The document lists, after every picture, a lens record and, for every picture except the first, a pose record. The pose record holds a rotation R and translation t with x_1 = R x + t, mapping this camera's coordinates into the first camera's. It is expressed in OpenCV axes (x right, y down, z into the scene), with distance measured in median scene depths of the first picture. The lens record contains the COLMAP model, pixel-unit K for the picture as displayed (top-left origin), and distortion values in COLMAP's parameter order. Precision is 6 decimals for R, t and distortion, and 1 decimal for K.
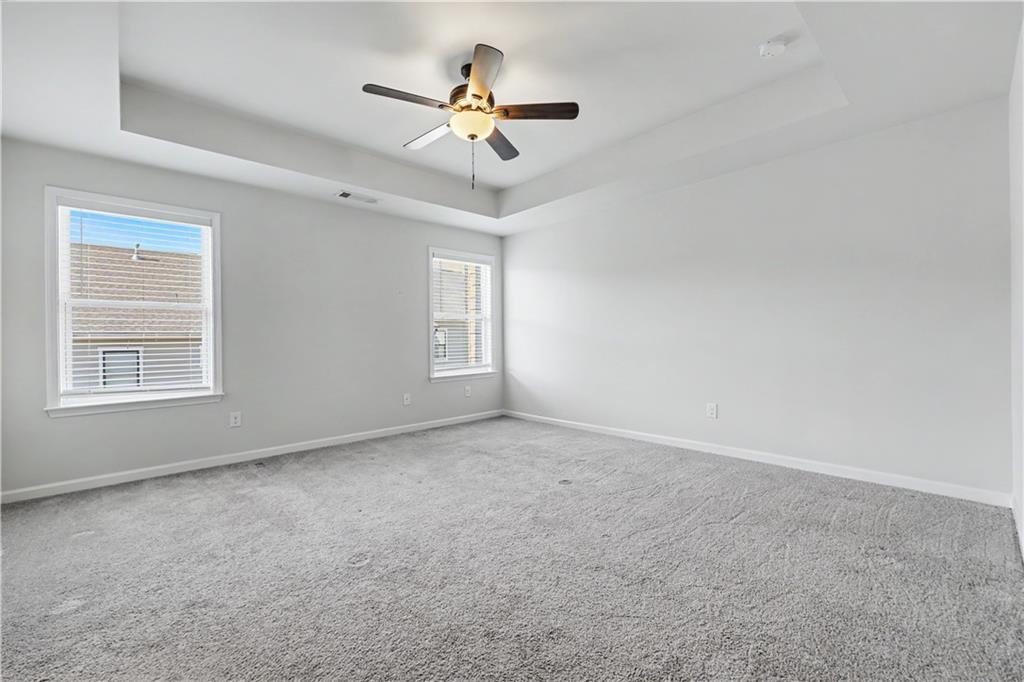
lens RADIAL K [[418.9, 0, 512.0], [0, 418.9, 341.0], [0, 0, 1]] dist [-0.000624, -0.000011]
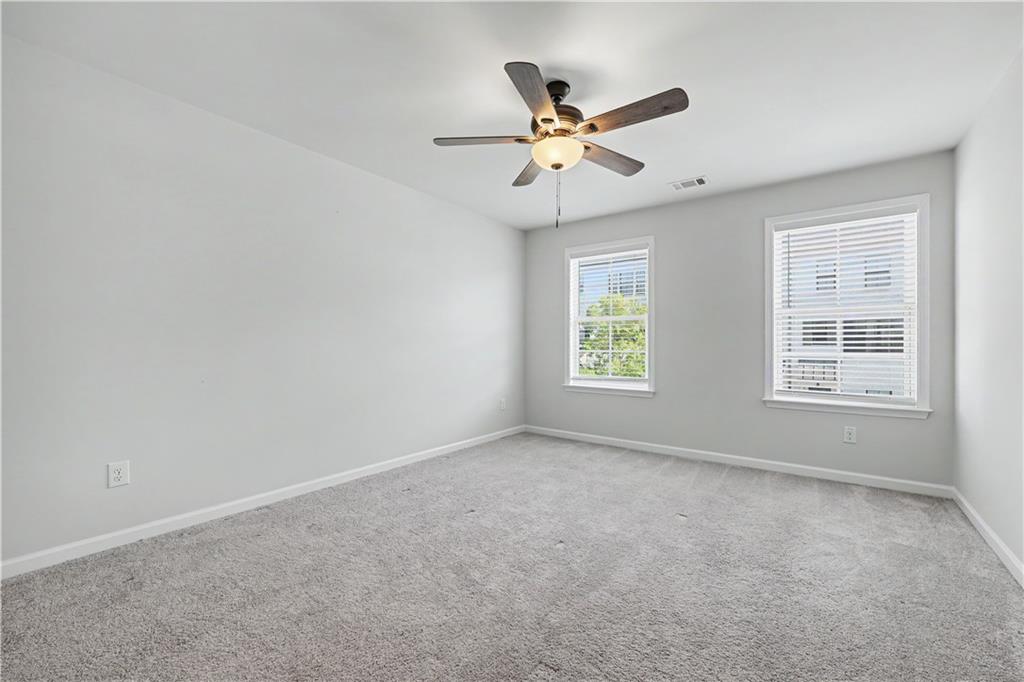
lens RADIAL K [[445.1, 0, 512.0], [0, 445.1, 341.0], [0, 0, 1]] dist [0.000109, 0.000043]
pose [[0.157773, 0.003101, -0.987470, 0.431740], [-0.012238, 0.999924, 0.001185, -0.008994], [0.987400, 0.011897, 0.157799, 0.397905]]
